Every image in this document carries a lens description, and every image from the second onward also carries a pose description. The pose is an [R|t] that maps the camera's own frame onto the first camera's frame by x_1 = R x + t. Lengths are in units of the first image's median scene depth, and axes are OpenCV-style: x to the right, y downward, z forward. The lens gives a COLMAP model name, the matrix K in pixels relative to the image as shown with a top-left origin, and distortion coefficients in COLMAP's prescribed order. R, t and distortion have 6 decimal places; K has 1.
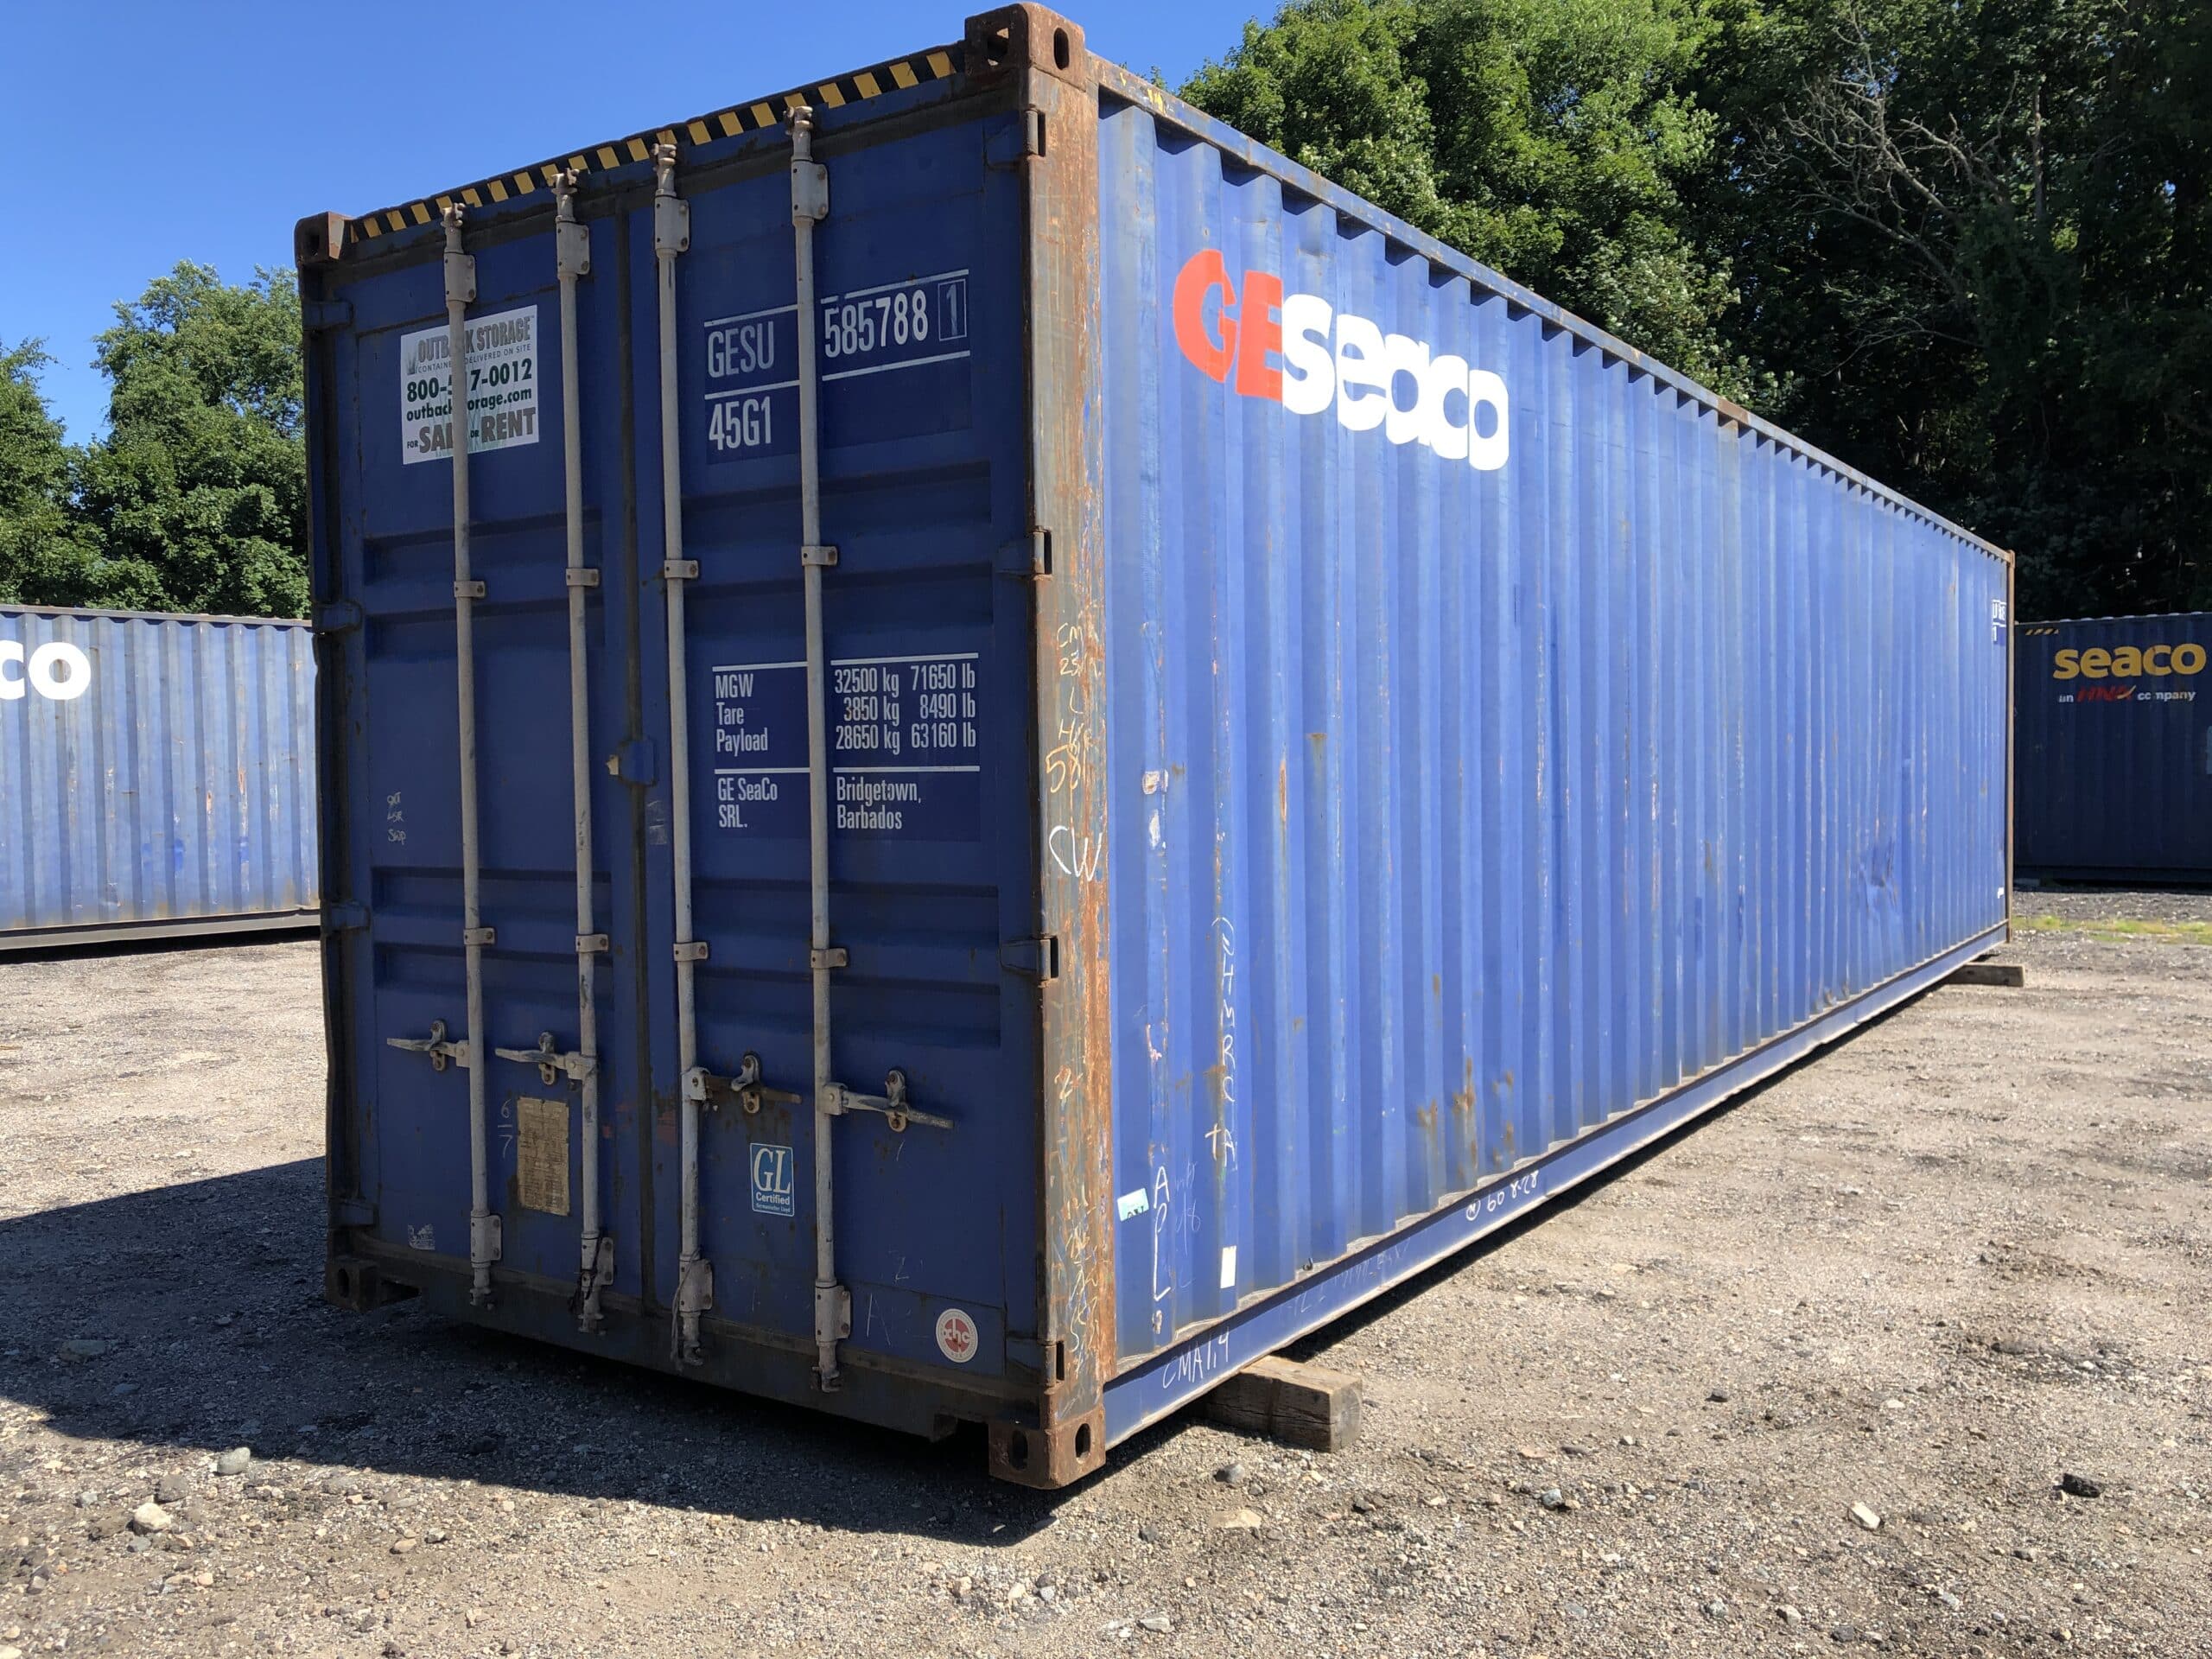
lens RADIAL K [[1811.2, 0, 1124.9], [0, 1811.2, 820.6], [0, 0, 1]] dist [0.009704, 0.002141]
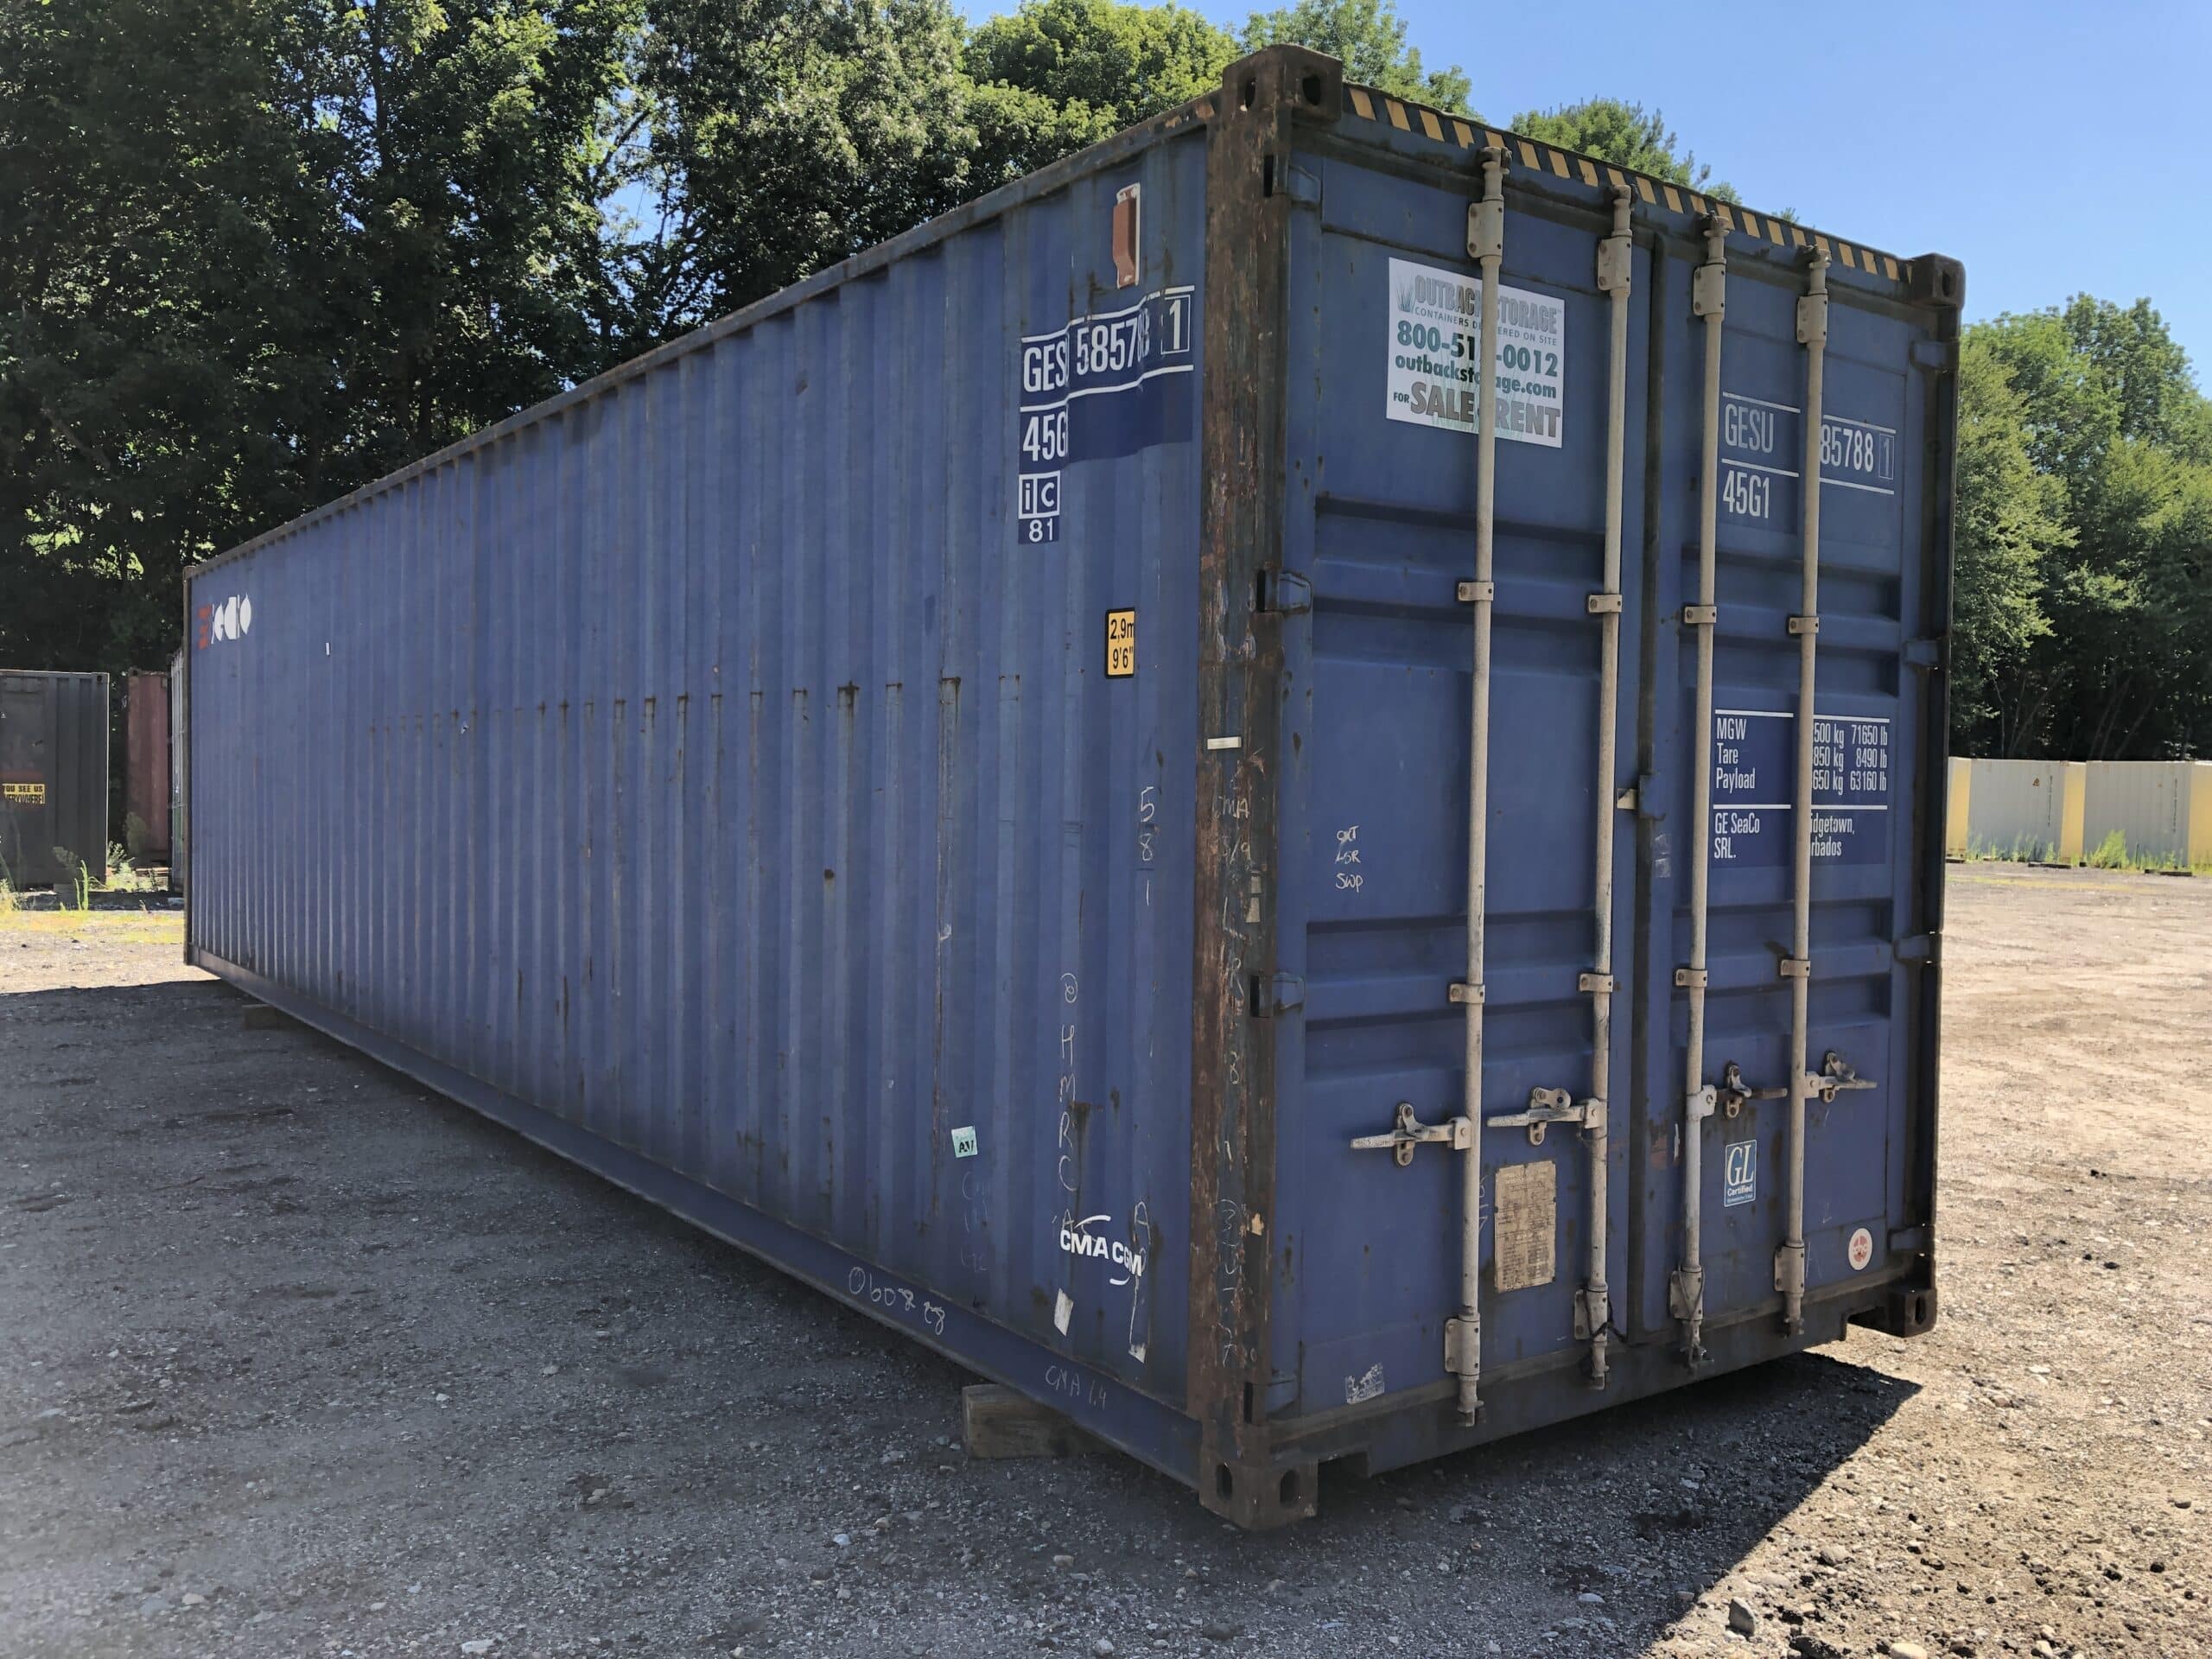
lens RADIAL K [[1839.7, 0, 1113.6], [0, 1839.7, 816.4], [0, 0, 1]] dist [0.007029, -0.015290]
pose [[0.349092, 0.001318, 0.937088, -1.339713], [0.012525, 0.999903, -0.006072, -0.018337], [-0.937005, 0.013857, 0.349041, 0.927192]]
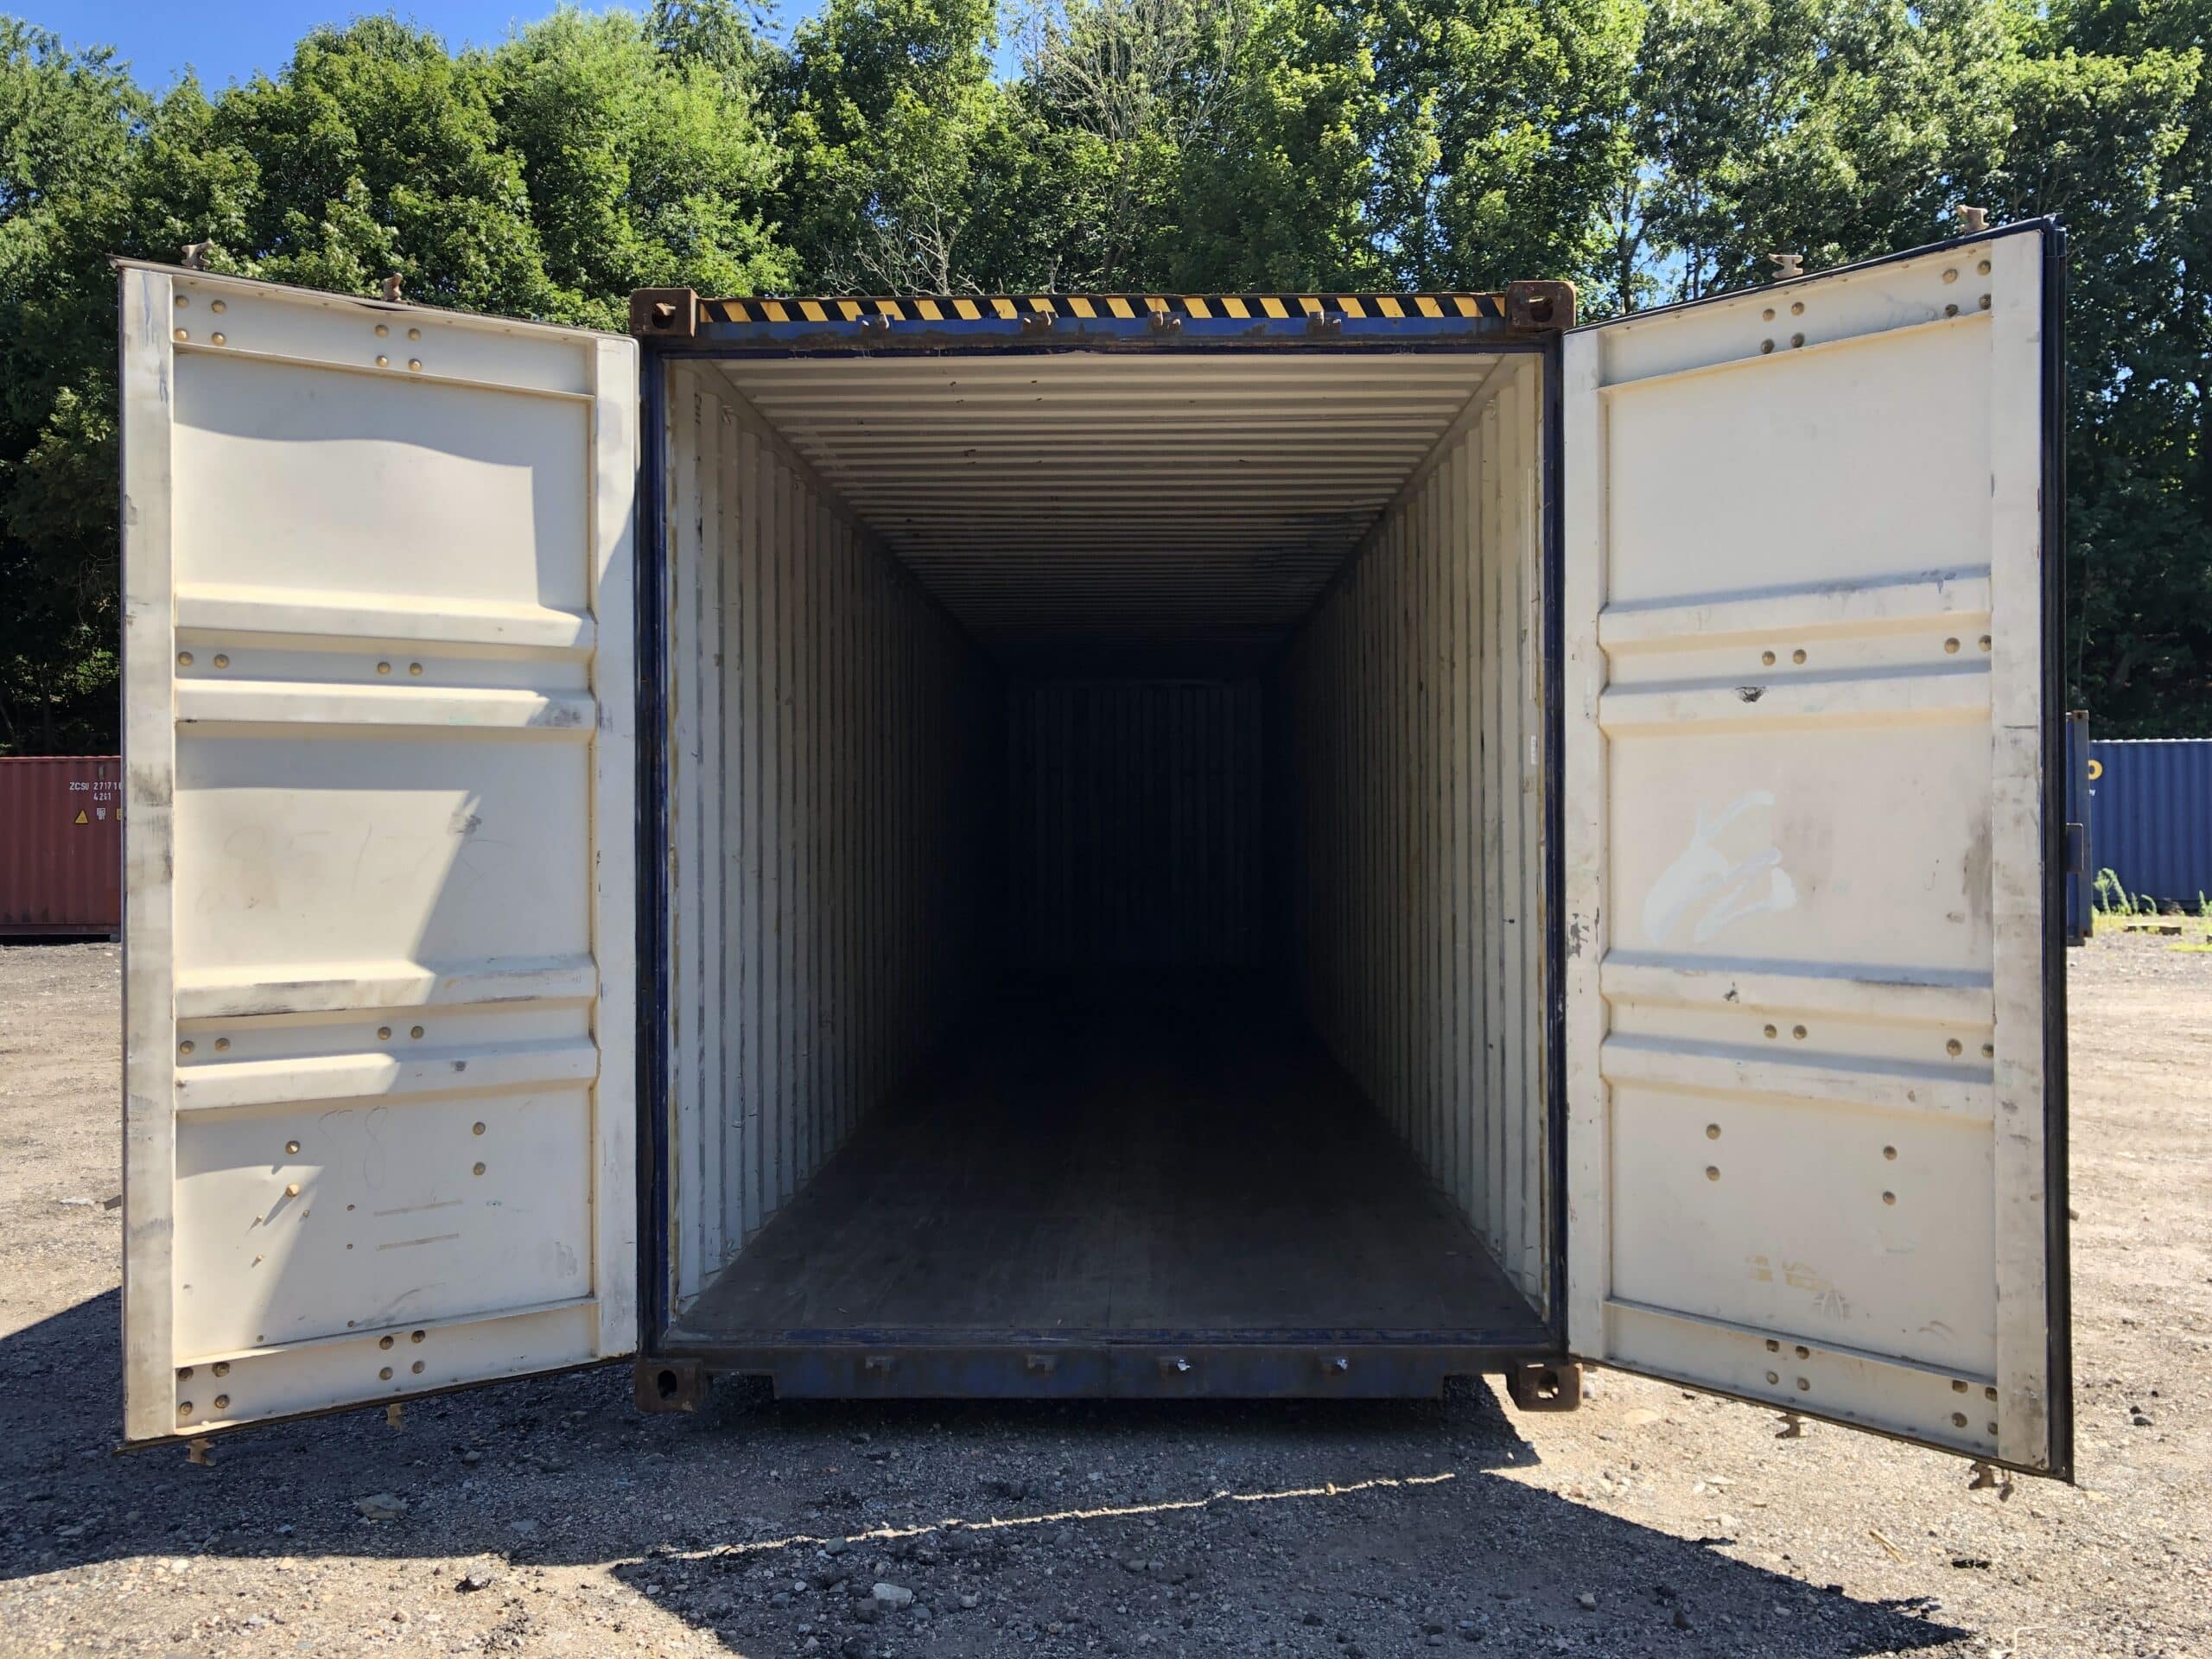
lens RADIAL K [[1811.2, 0, 1124.9], [0, 1811.2, 820.6], [0, 0, 1]] dist [0.009704, 0.002141]
pose [[0.839554, 0.012068, 0.543143, -0.867910], [0.010376, 0.999215, -0.038239, -0.005239], [-0.543178, 0.037740, 0.838769, 0.059663]]
